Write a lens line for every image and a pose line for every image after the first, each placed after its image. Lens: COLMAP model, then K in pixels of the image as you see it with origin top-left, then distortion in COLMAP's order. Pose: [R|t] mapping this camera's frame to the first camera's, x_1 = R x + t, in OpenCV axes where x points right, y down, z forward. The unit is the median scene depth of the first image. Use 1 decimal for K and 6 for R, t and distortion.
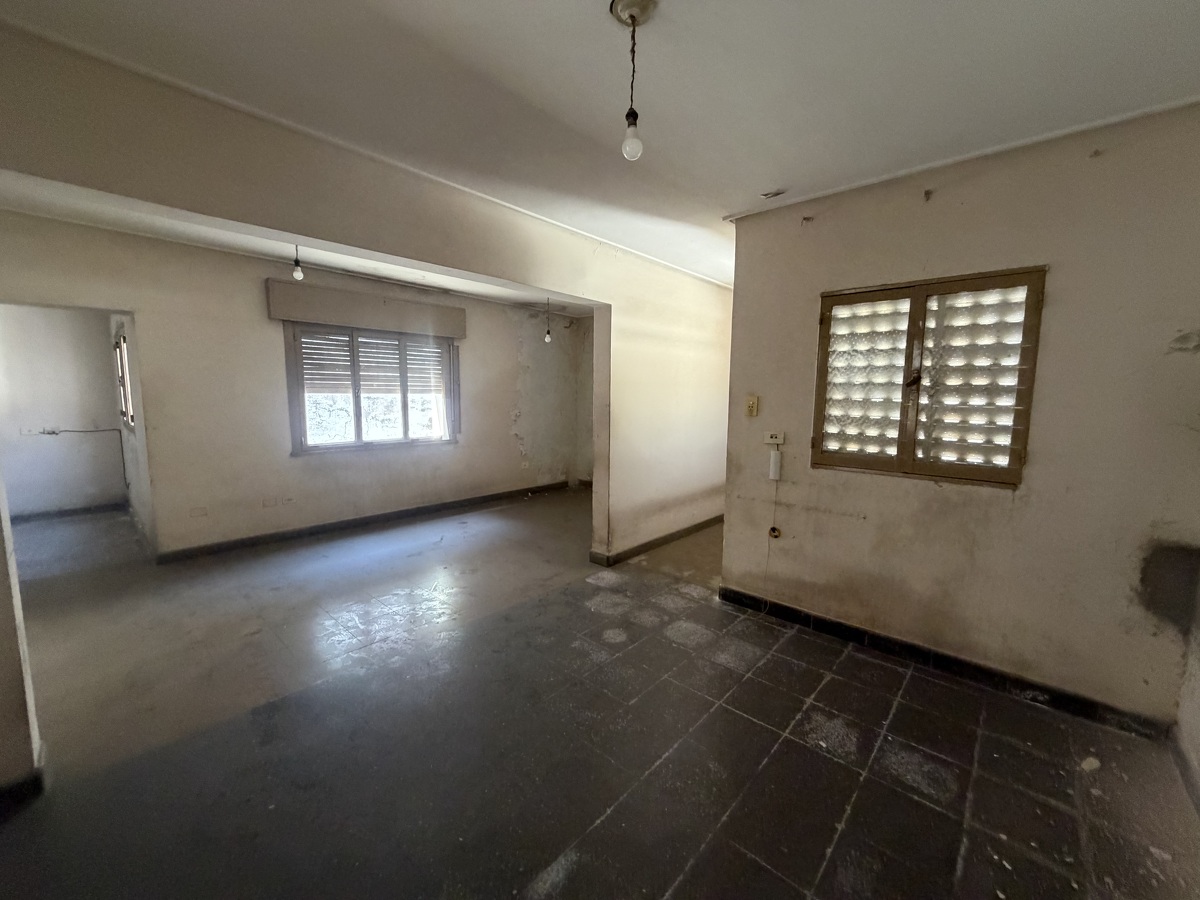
lens RADIAL K [[479.2, 0, 596.5], [0, 479.2, 448.3], [0, 0, 1]] dist [-0.000250, -0.000183]
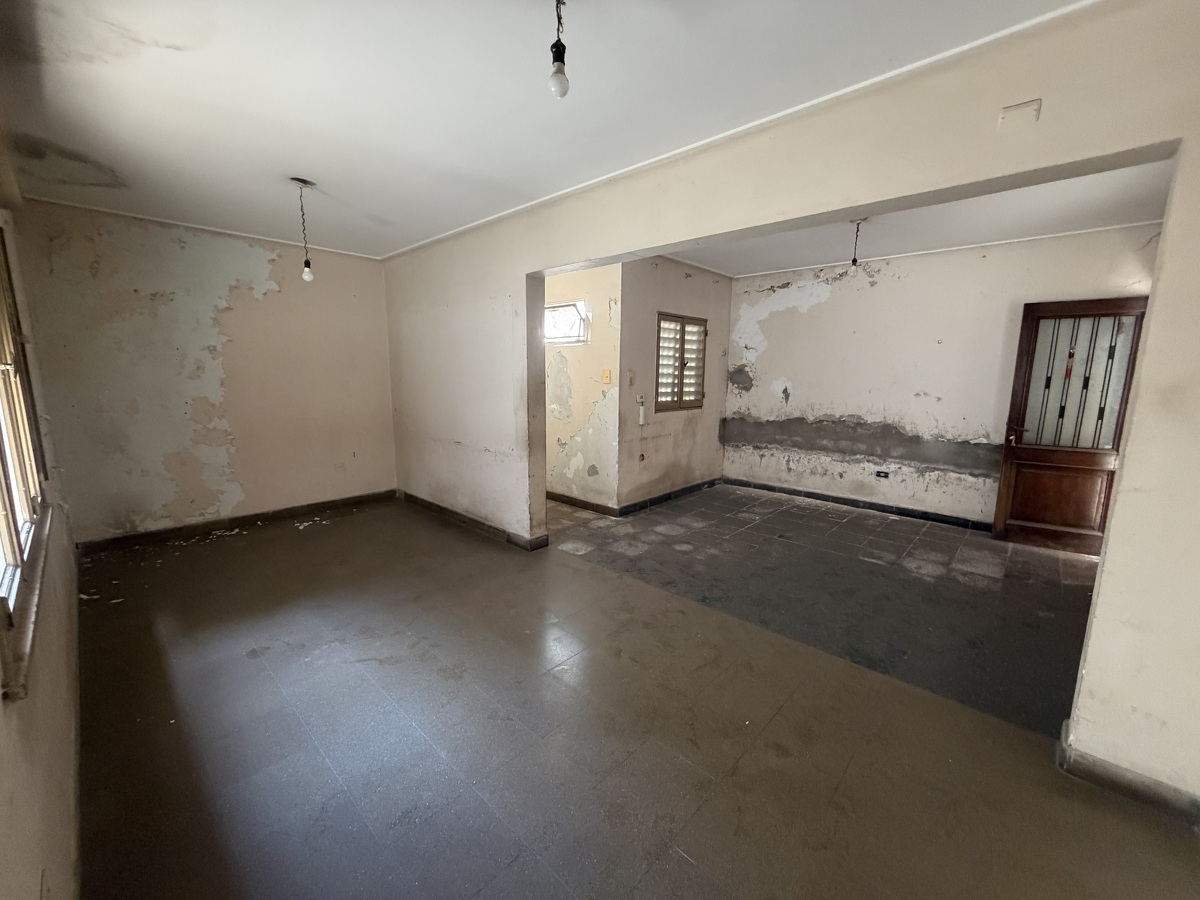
lens RADIAL K [[479.2, 0, 596.6], [0, 479.2, 448.6], [0, 0, 1]] dist [-0.000250, -0.000183]
pose [[0.013907, -0.175853, 0.984318, -1.290204], [0.104595, 0.979269, 0.173473, -0.157949], [-0.994418, 0.100542, 0.032012, 1.180625]]
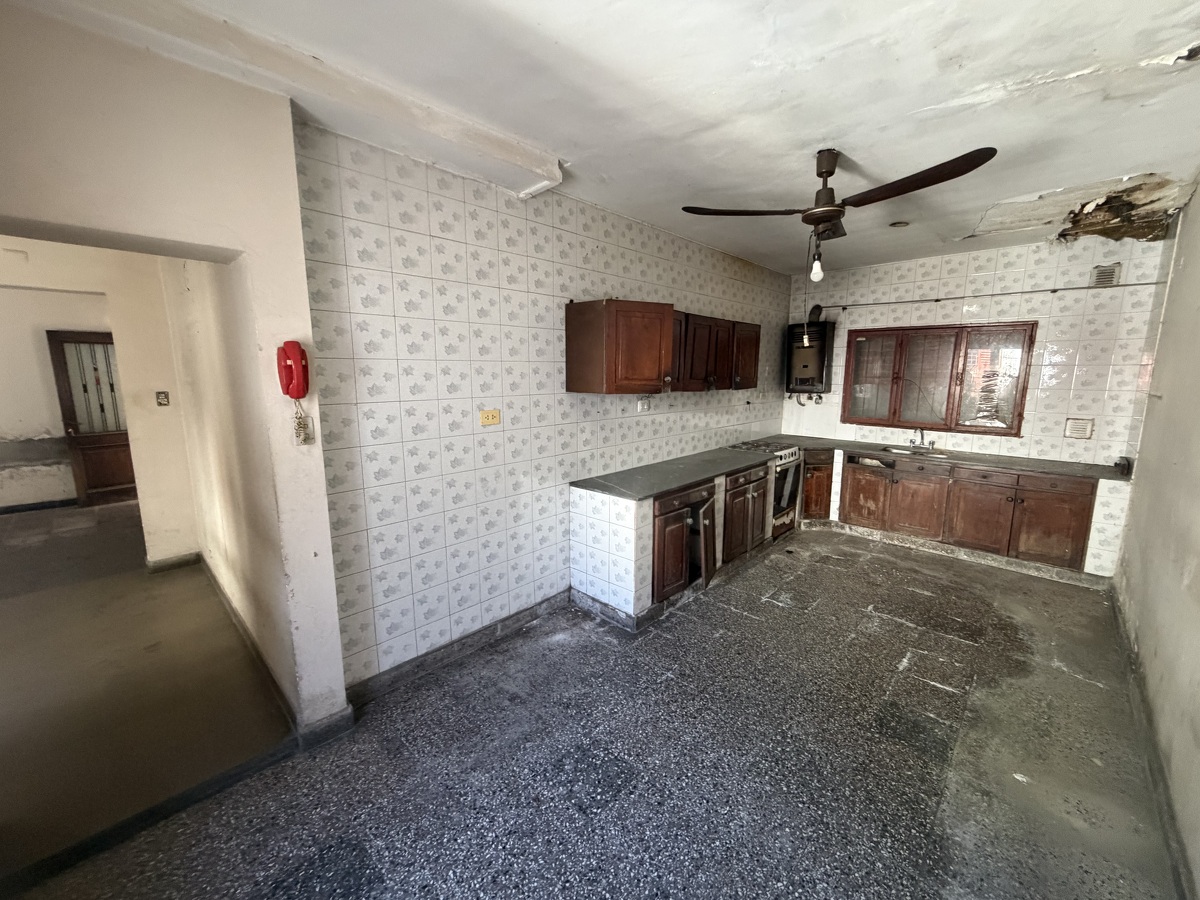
lens RADIAL K [[479.2, 0, 600.7], [0, 479.2, 452.3], [0, 0, 1]] dist [-0.000250, -0.000183]
pose [[-0.999565, -0.016469, 0.024453, -1.989165], [-0.009340, 0.963596, 0.267198, -0.252724], [-0.027964, 0.266854, -0.963331, 1.766301]]
